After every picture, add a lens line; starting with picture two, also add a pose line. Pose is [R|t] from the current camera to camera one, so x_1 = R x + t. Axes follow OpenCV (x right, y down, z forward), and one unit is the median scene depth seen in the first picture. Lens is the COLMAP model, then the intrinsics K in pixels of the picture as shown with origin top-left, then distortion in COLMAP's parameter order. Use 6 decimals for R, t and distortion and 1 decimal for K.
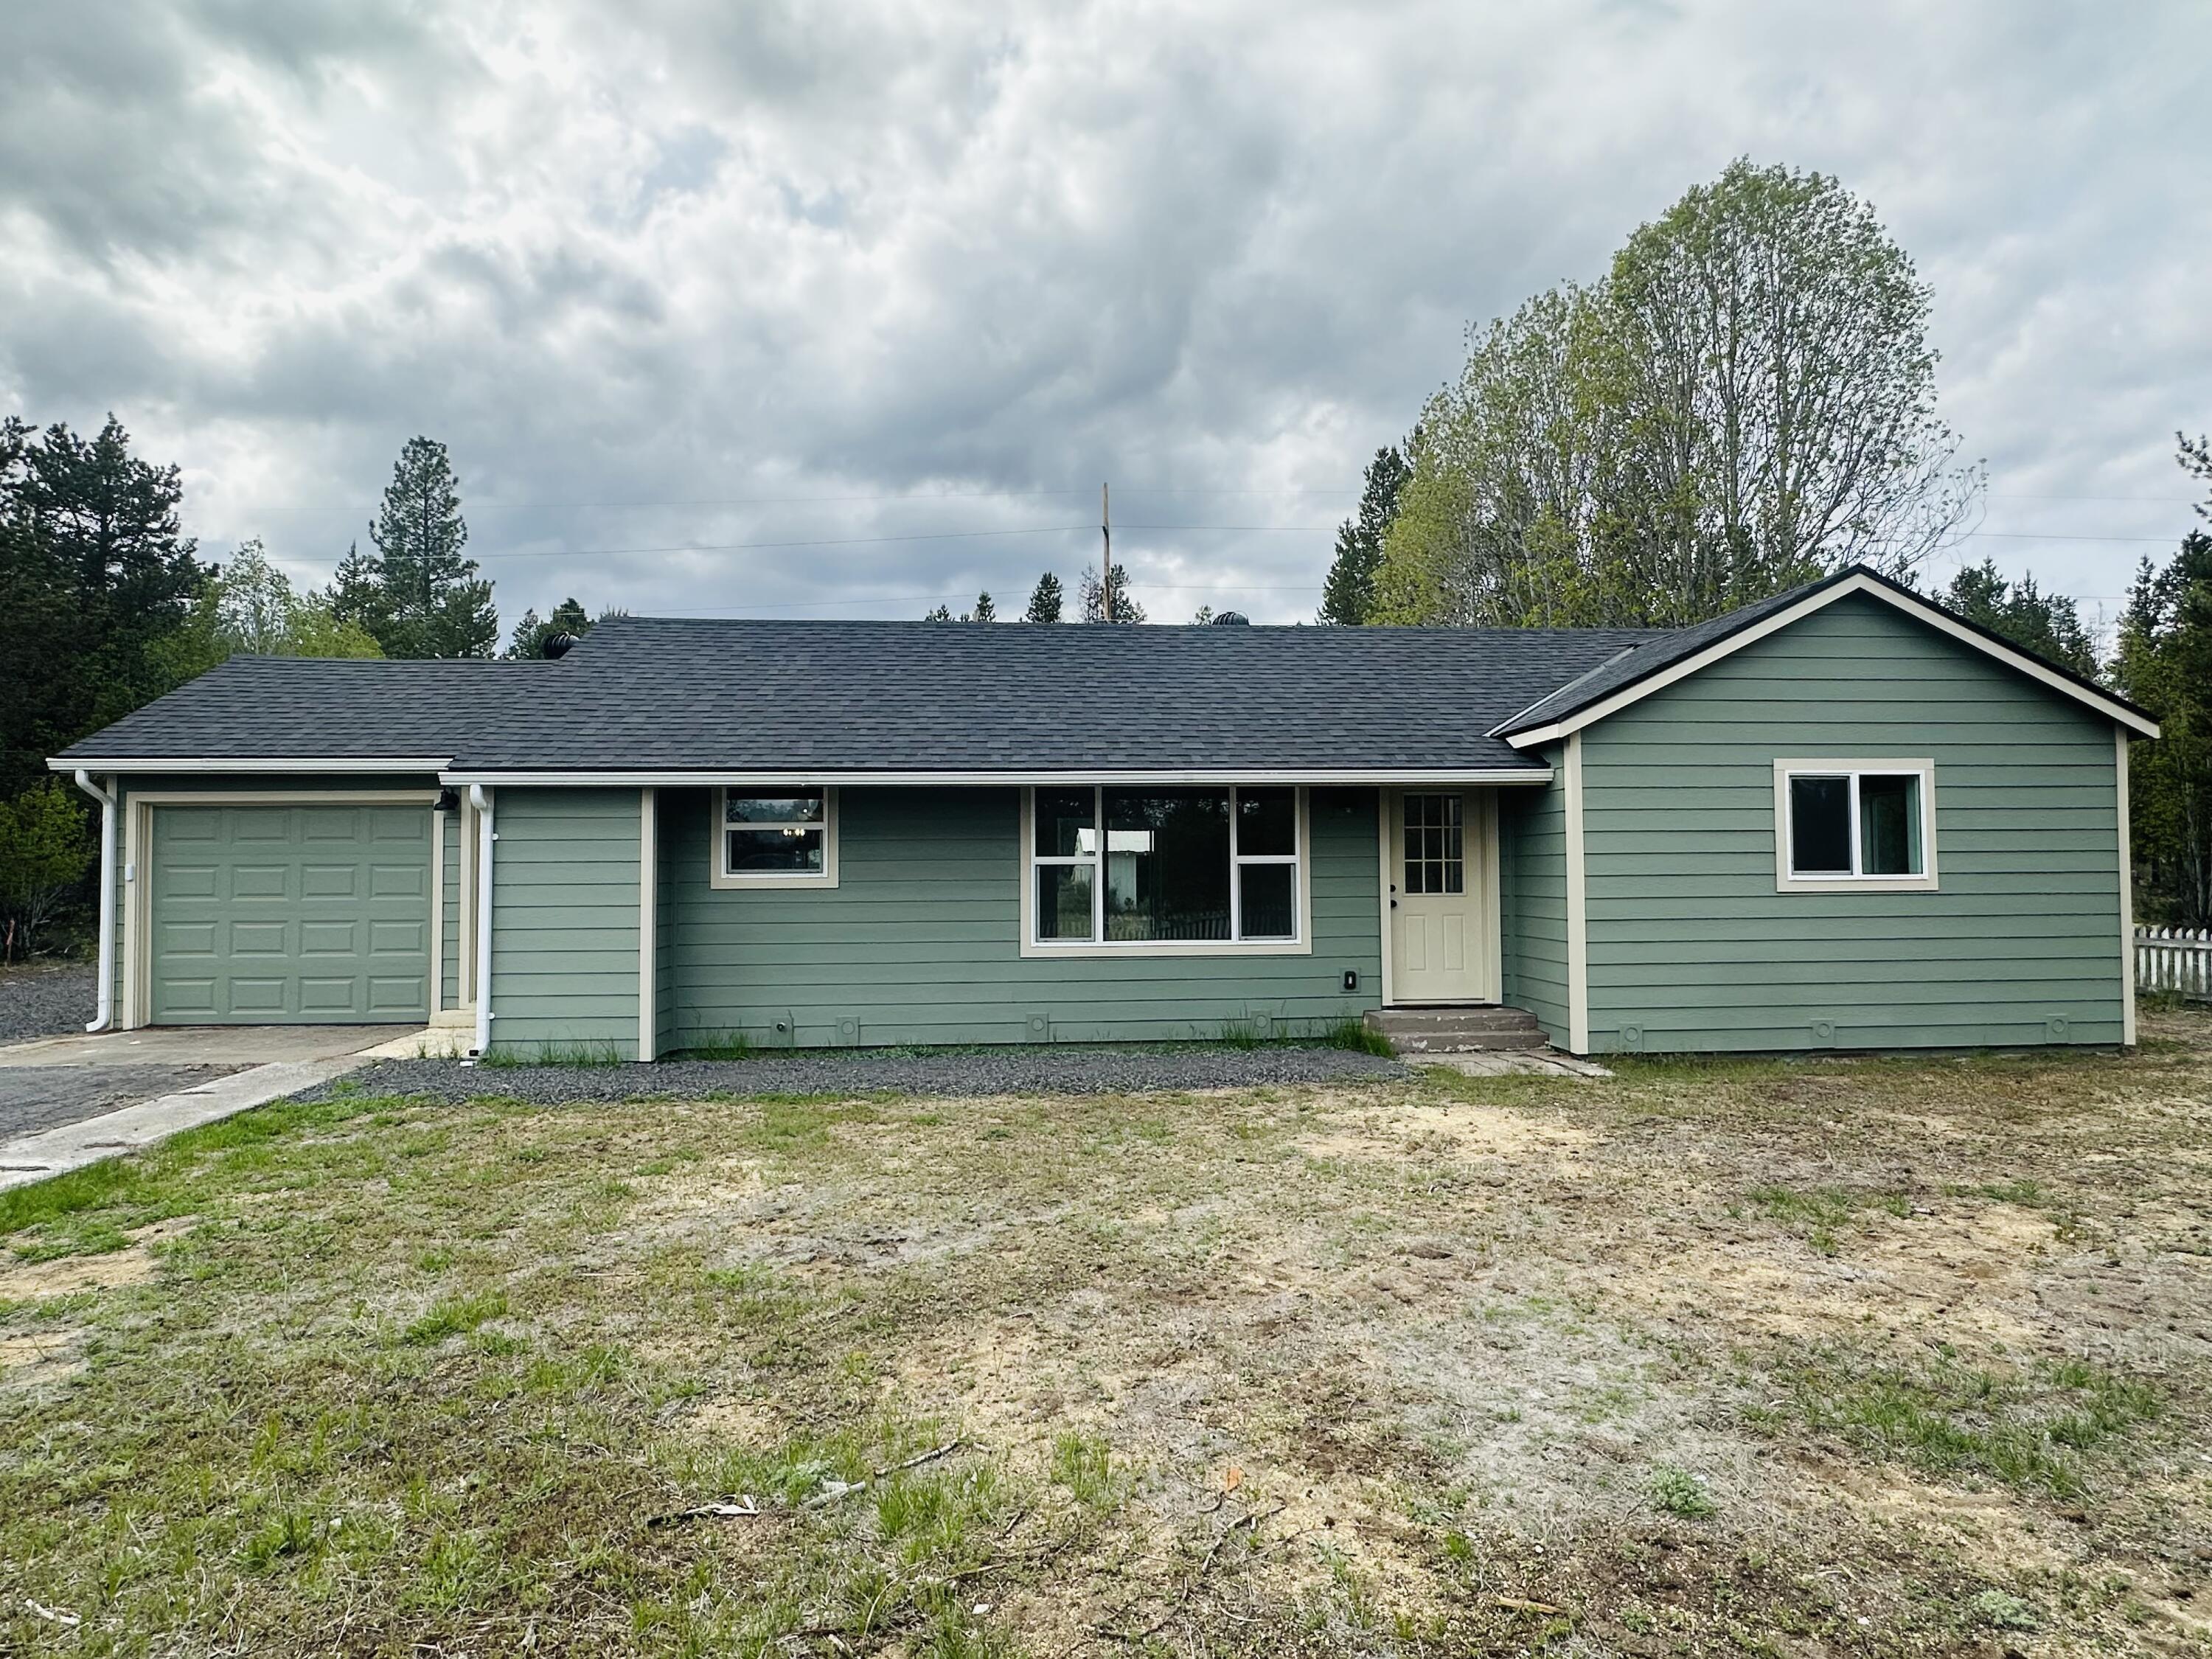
lens RADIAL K [[1205.4, 0, 1091.6], [0, 1205.4, 843.9], [0, 0, 1]] dist [-0.007479, -0.000196]
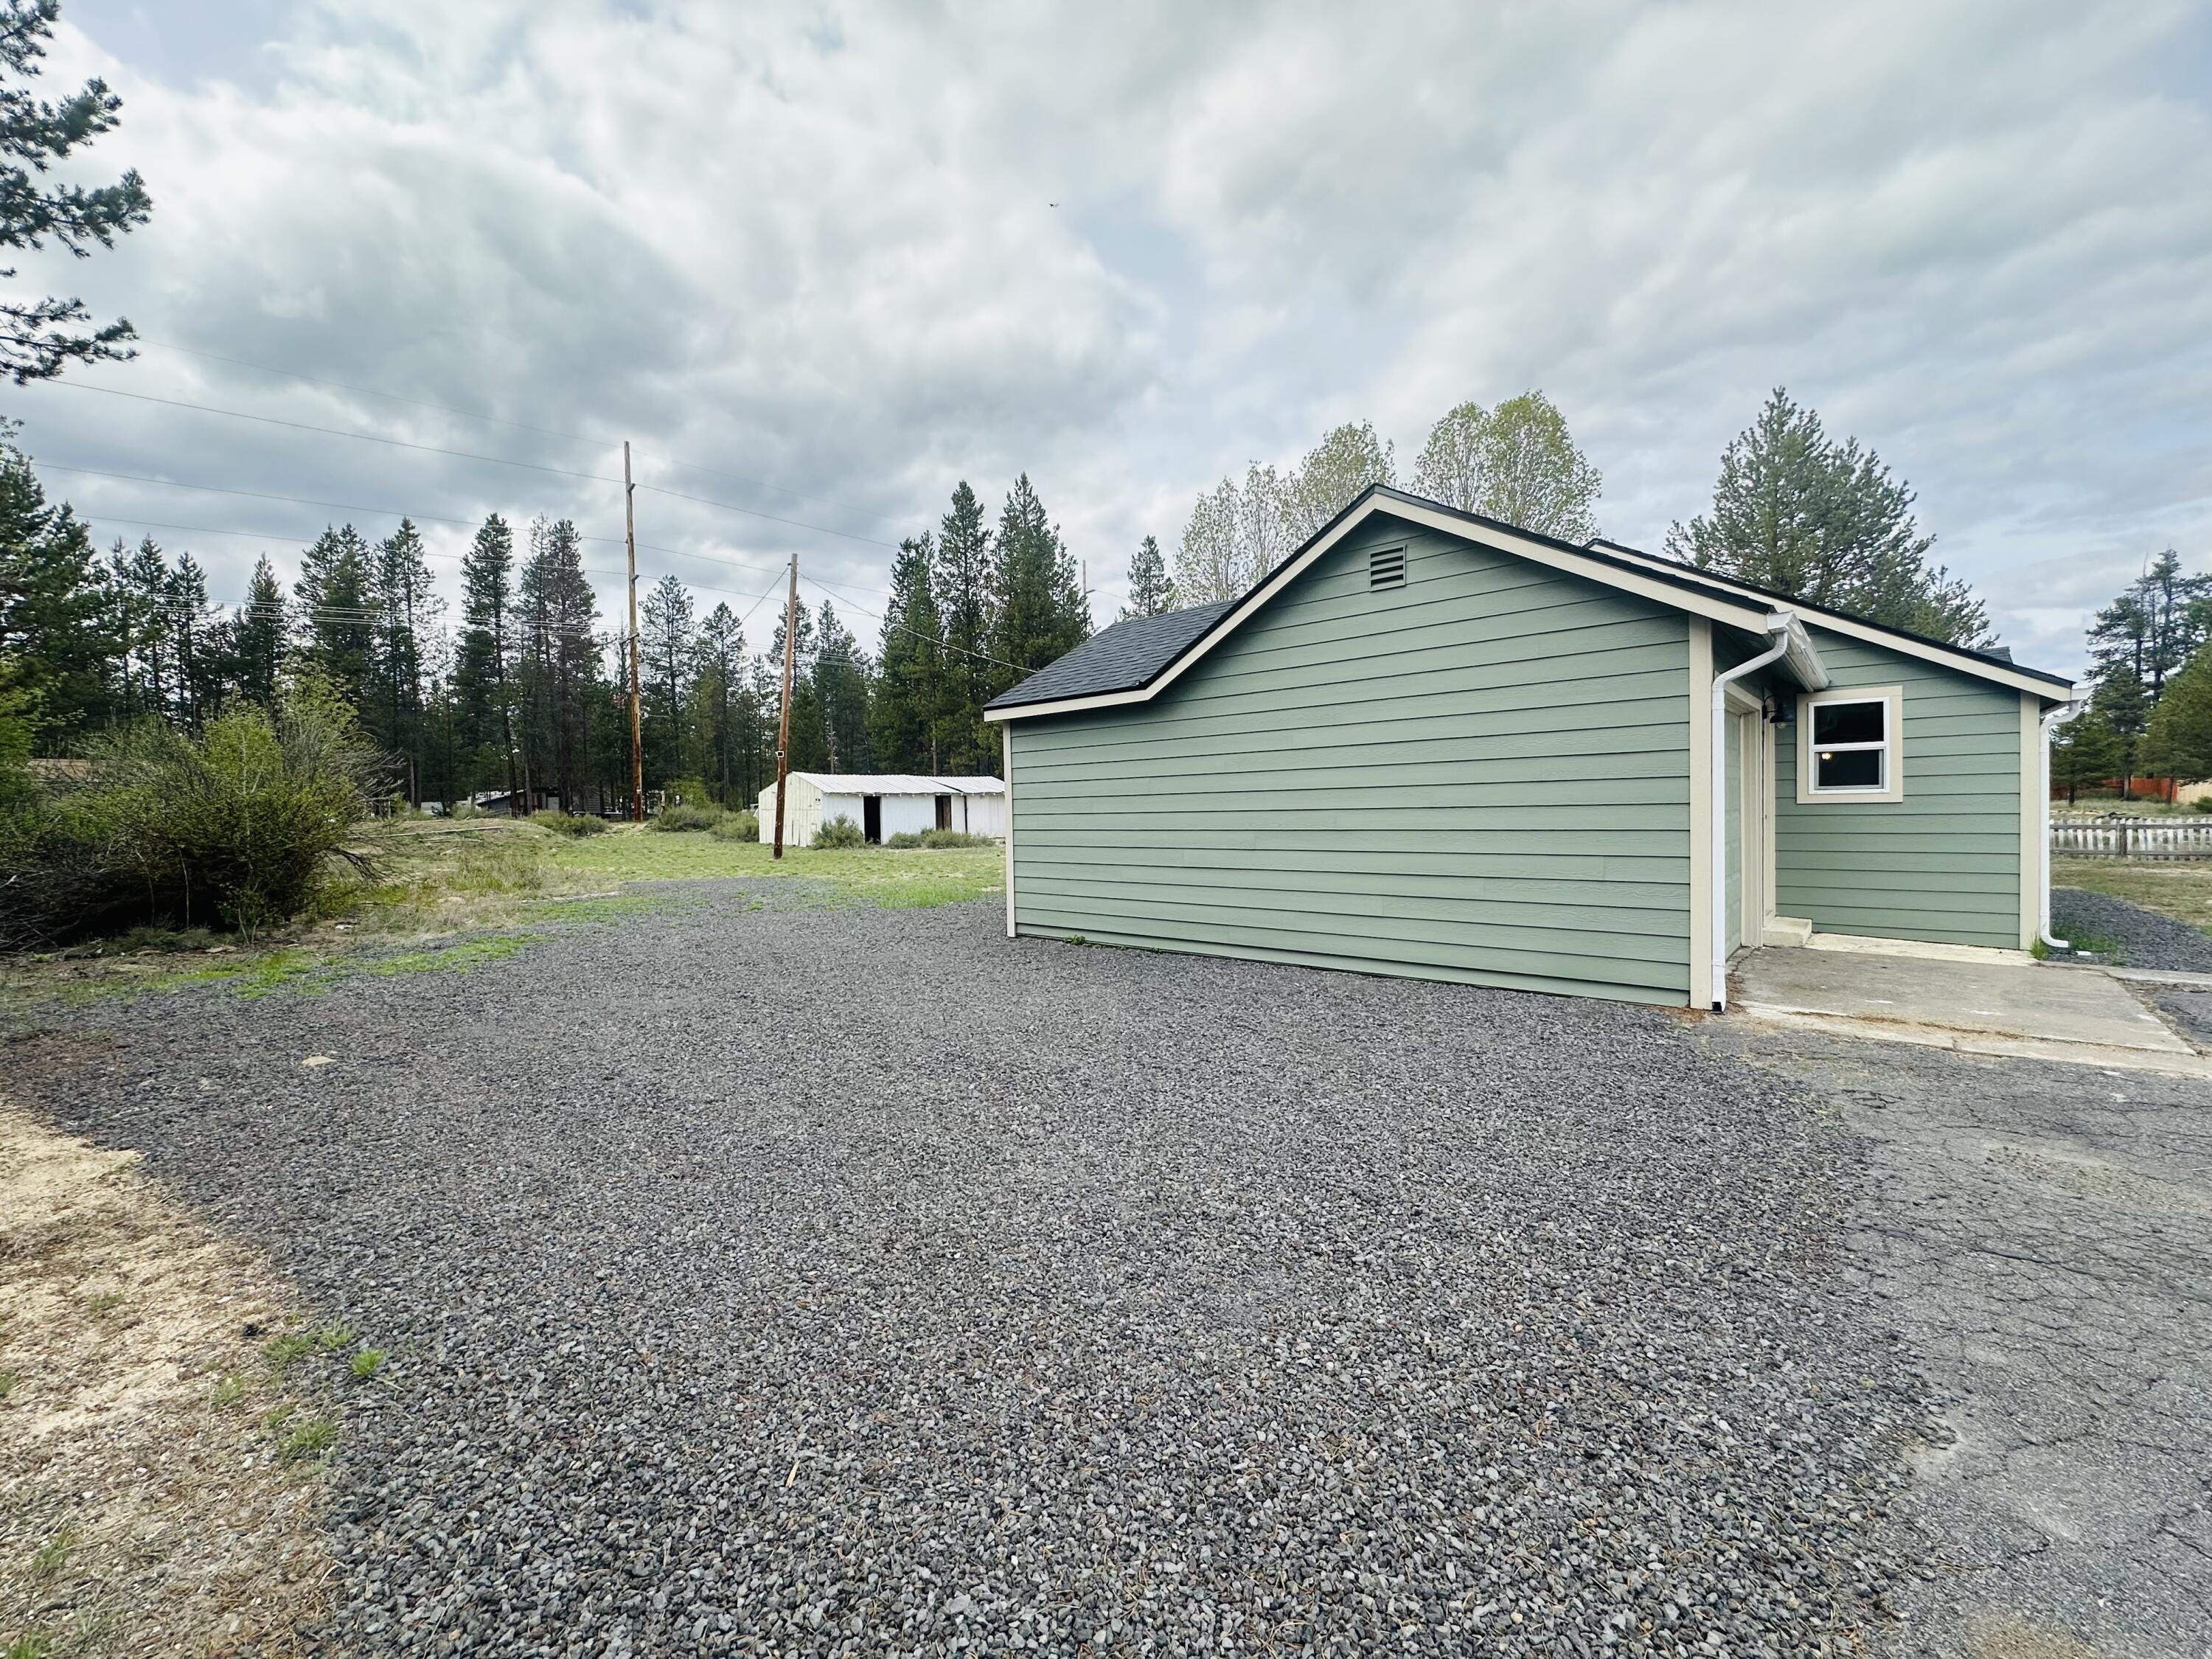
lens RADIAL K [[886.5, 0, 1097.0], [0, 886.5, 810.2], [0, 0, 1]] dist [-0.001919, 0.001361]
pose [[0.702509, -0.012281, 0.711569, -1.525727], [0.000557, 0.999860, 0.016707, 0.034517], [-0.711675, -0.011340, 0.702418, 1.003534]]
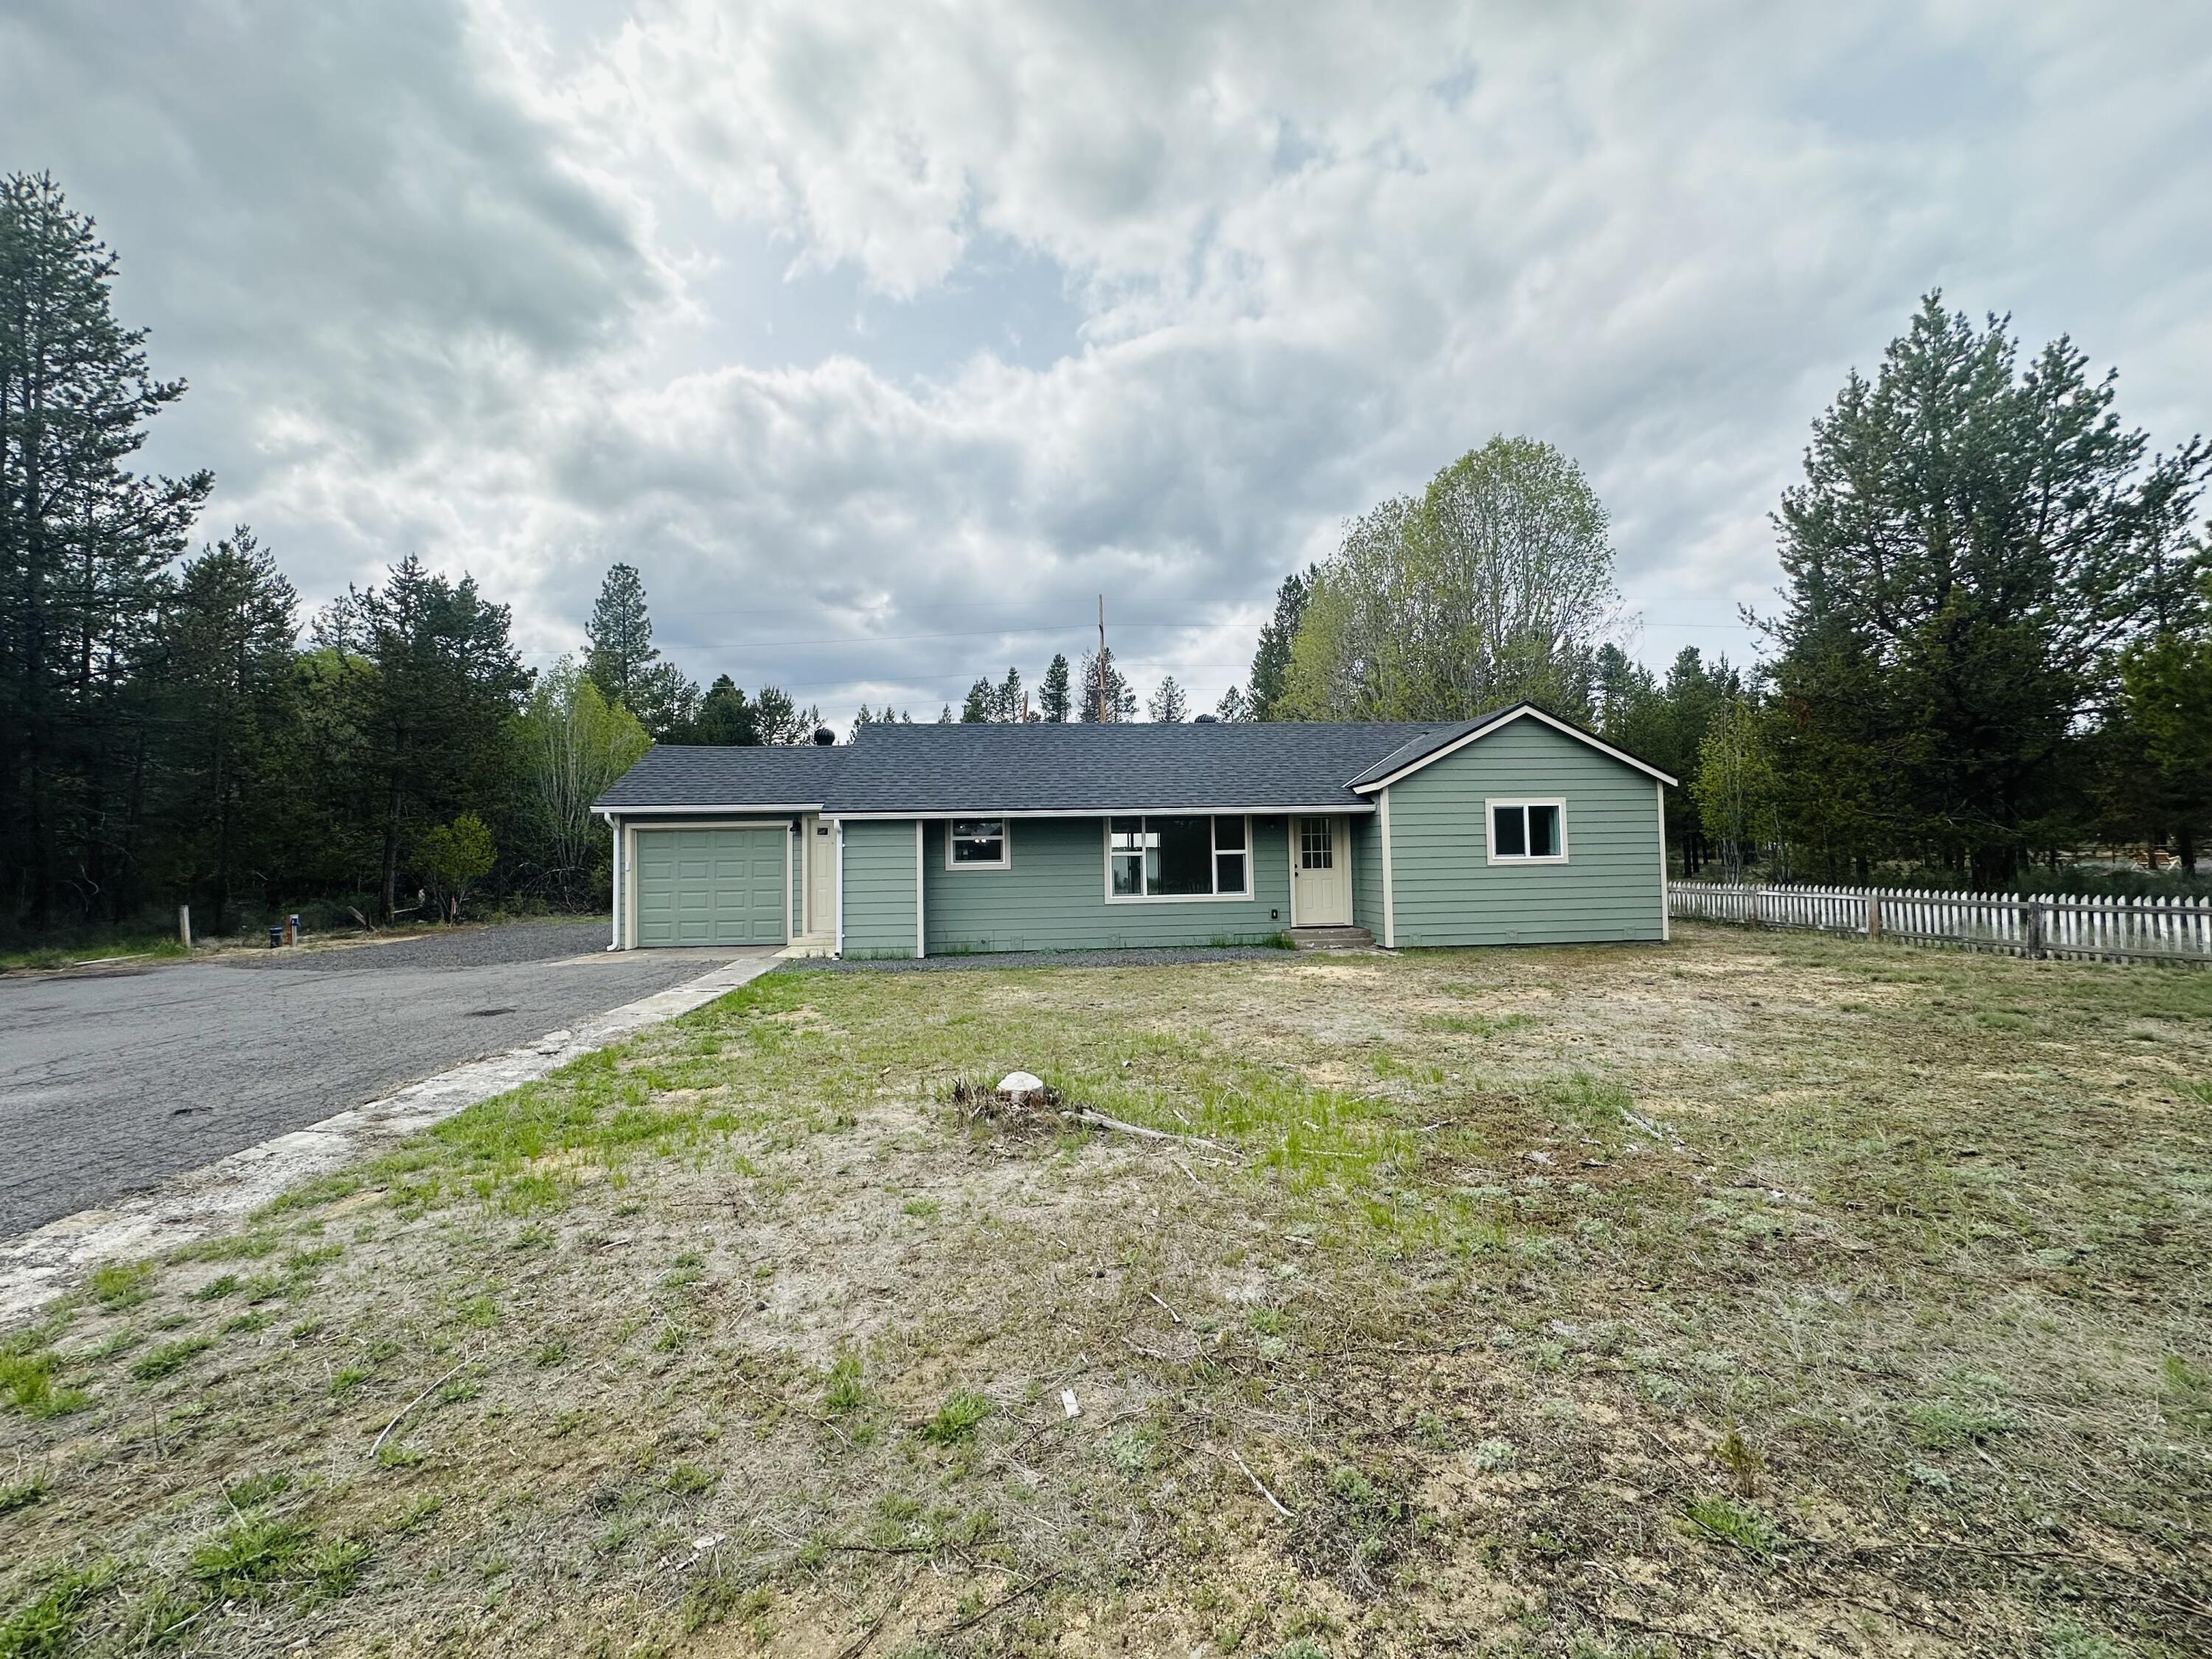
lens RADIAL K [[886.5, 0, 1090.7], [0, 886.5, 832.0], [0, 0, 1]] dist [-0.001919, 0.001361]
pose [[0.999868, -0.011632, 0.011362, -0.095146], [0.011750, 0.999877, -0.010401, -0.007121], [-0.011240, 0.010533, 0.999881, -0.420222]]
